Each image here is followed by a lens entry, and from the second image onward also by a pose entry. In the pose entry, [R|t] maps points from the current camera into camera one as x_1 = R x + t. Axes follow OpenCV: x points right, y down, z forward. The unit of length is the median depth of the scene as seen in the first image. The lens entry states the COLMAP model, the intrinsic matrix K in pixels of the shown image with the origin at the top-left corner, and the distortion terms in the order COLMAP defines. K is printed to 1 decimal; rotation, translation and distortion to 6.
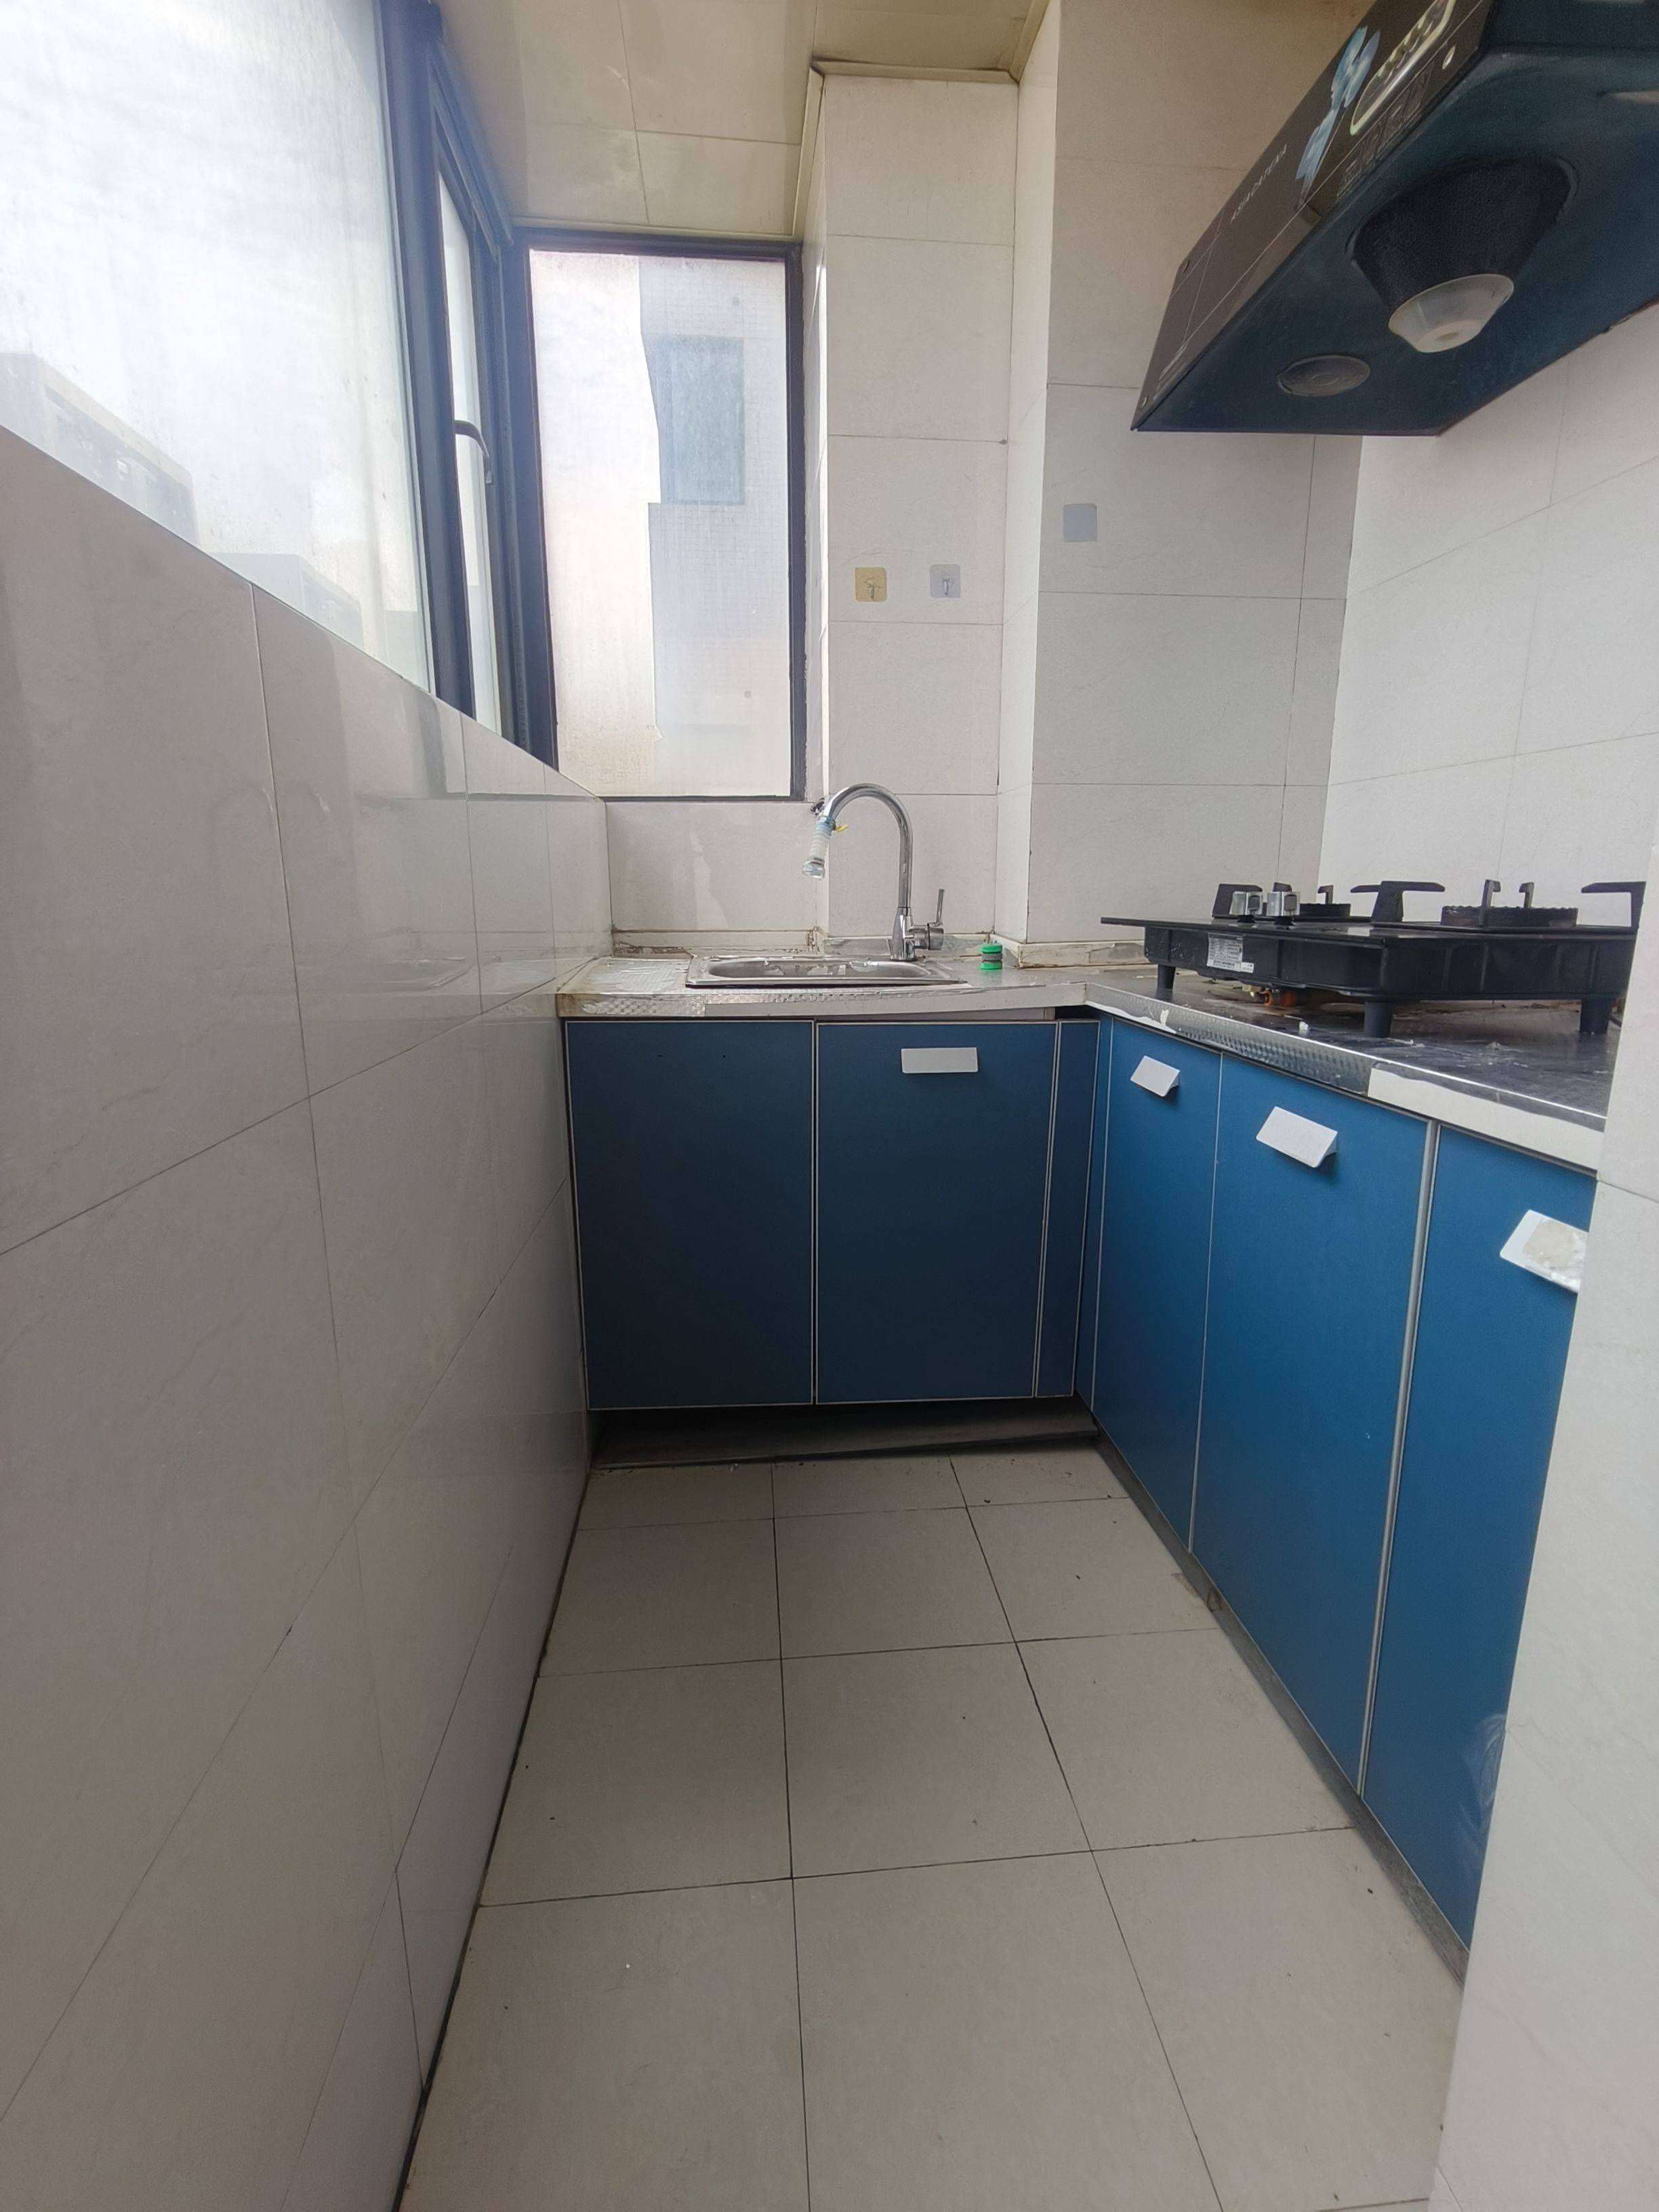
lens RADIAL K [[1034.9, 0, 824.7], [0, 1034.9, 1105.9], [0, 0, 1]] dist [-0.000675, -0.000165]
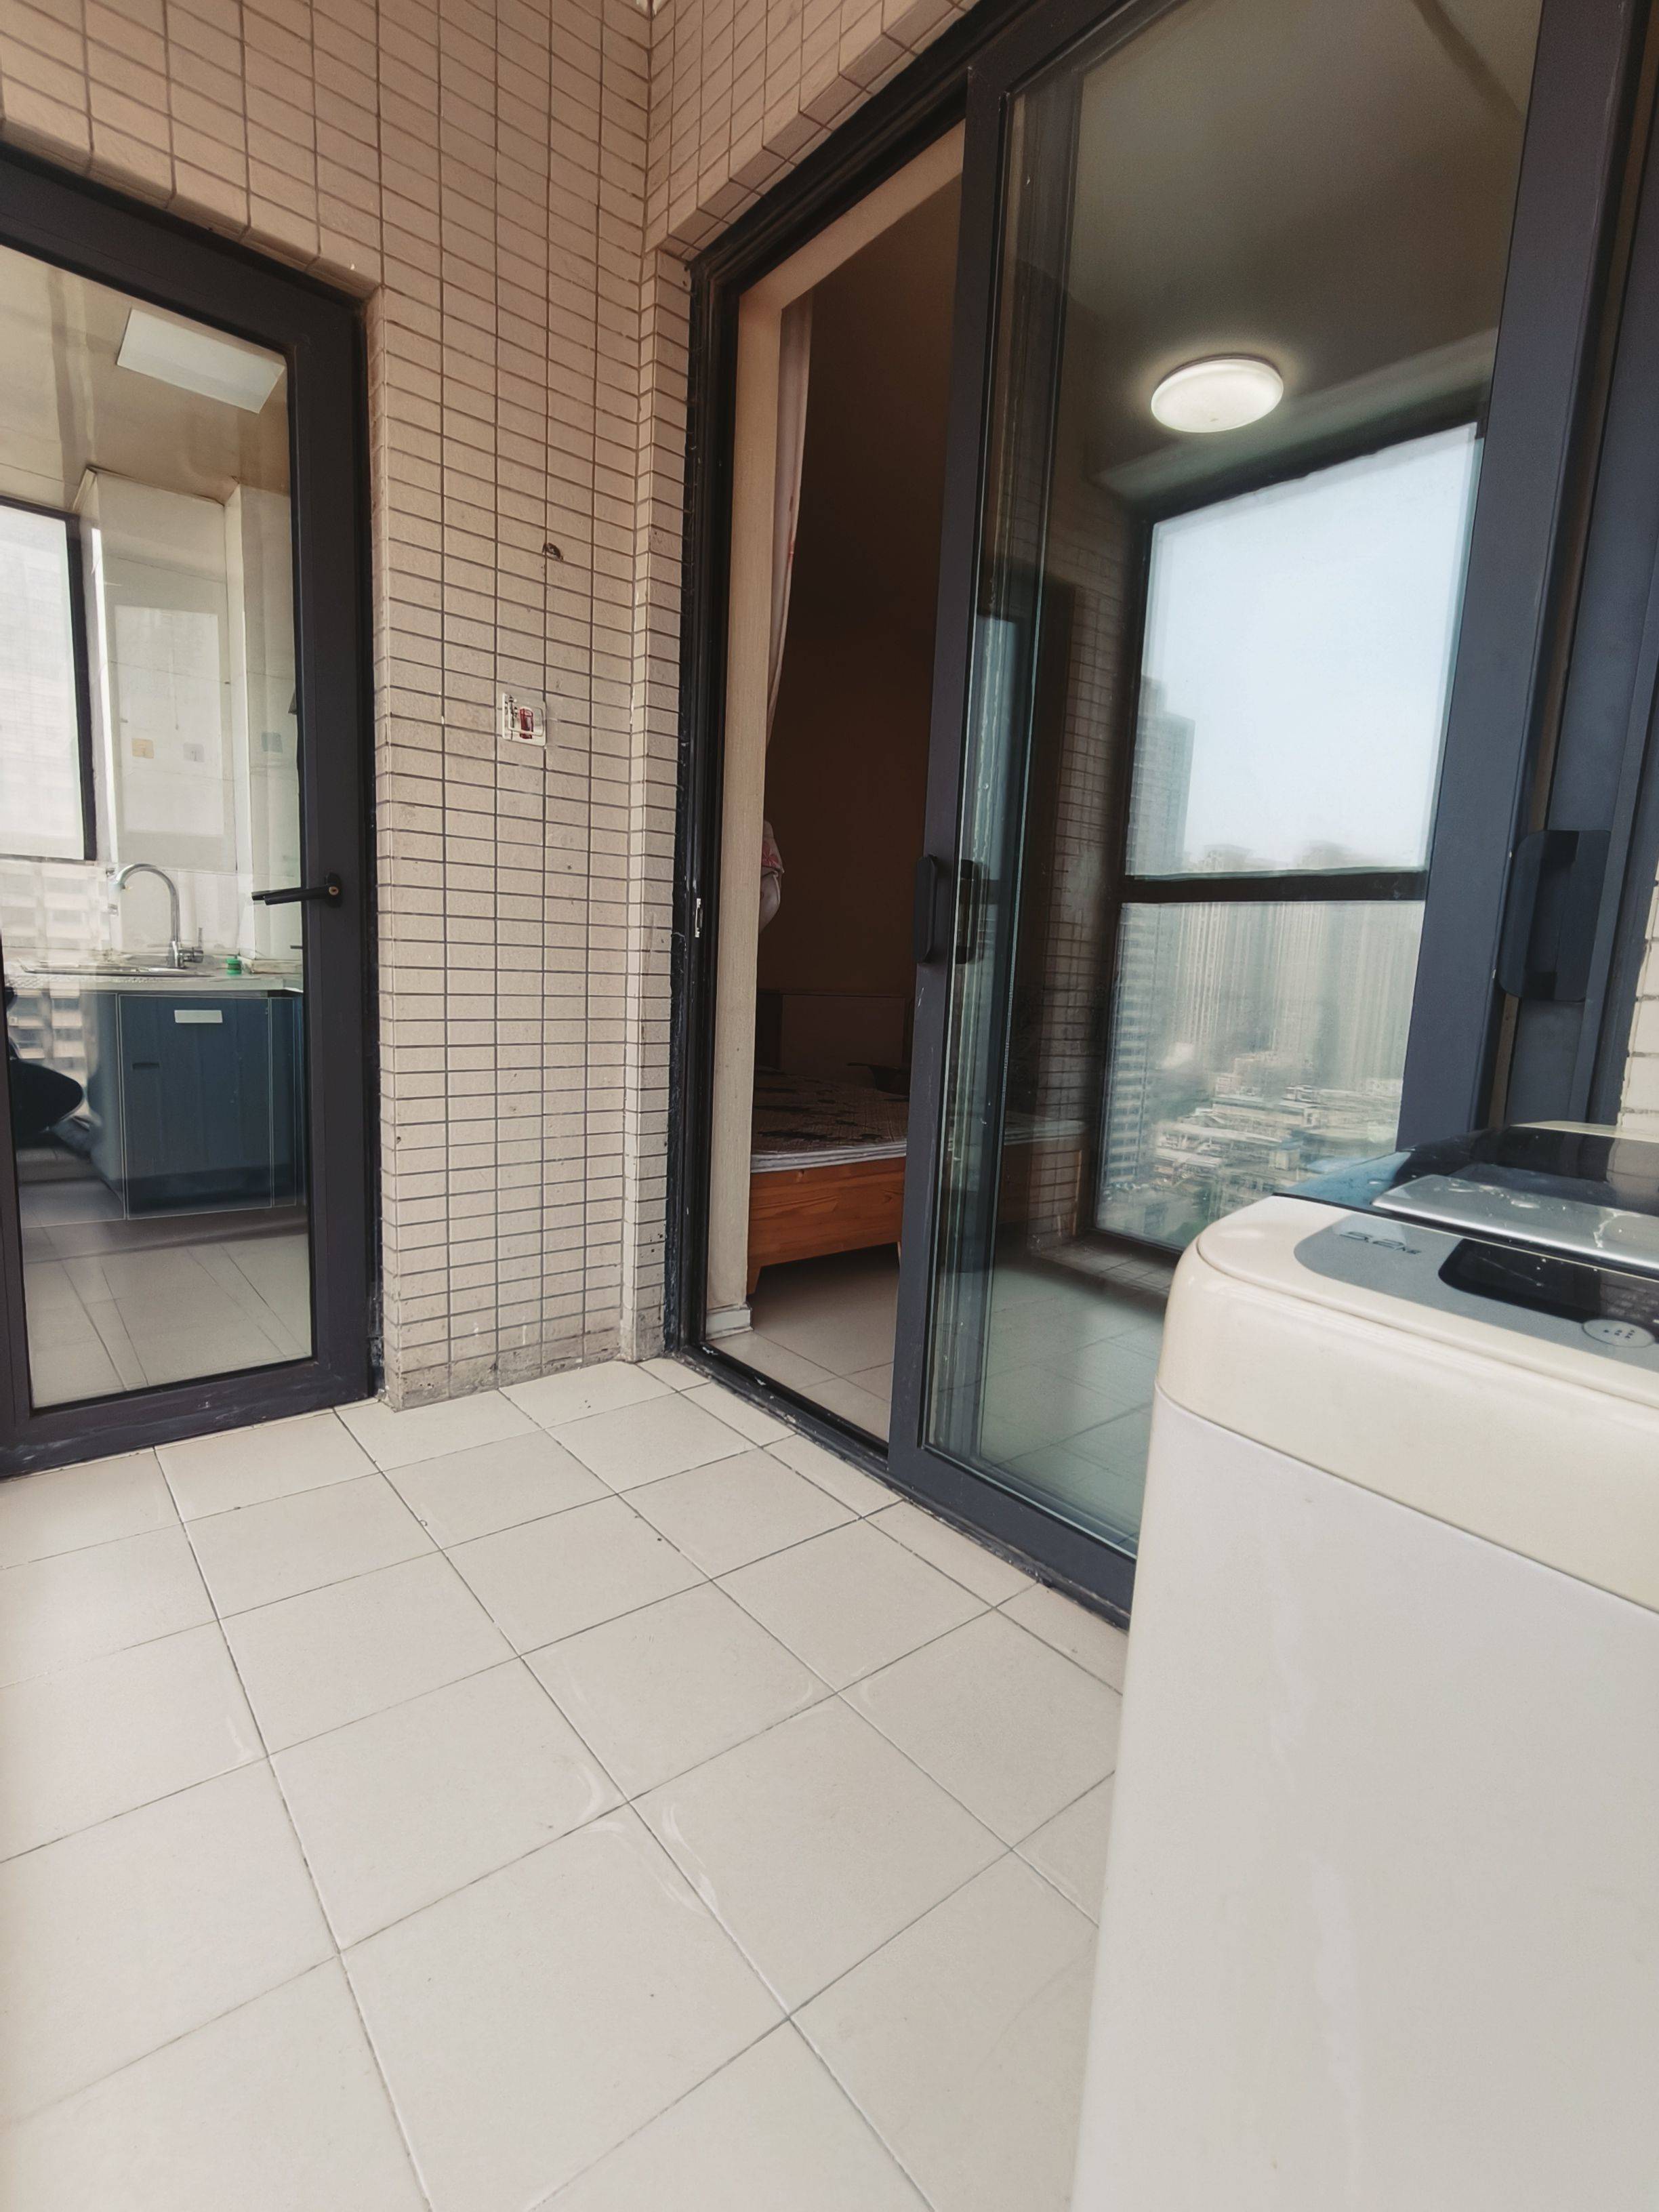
lens RADIAL K [[1034.9, 0, 832.2], [0, 1034.9, 1115.6], [0, 0, 1]] dist [-0.000675, -0.000165]
pose [[0.820872, -0.041272, 0.569619, -0.019505], [0.071632, 0.996949, -0.030994, 0.239644], [-0.566602, 0.066245, 0.821324, -1.026444]]
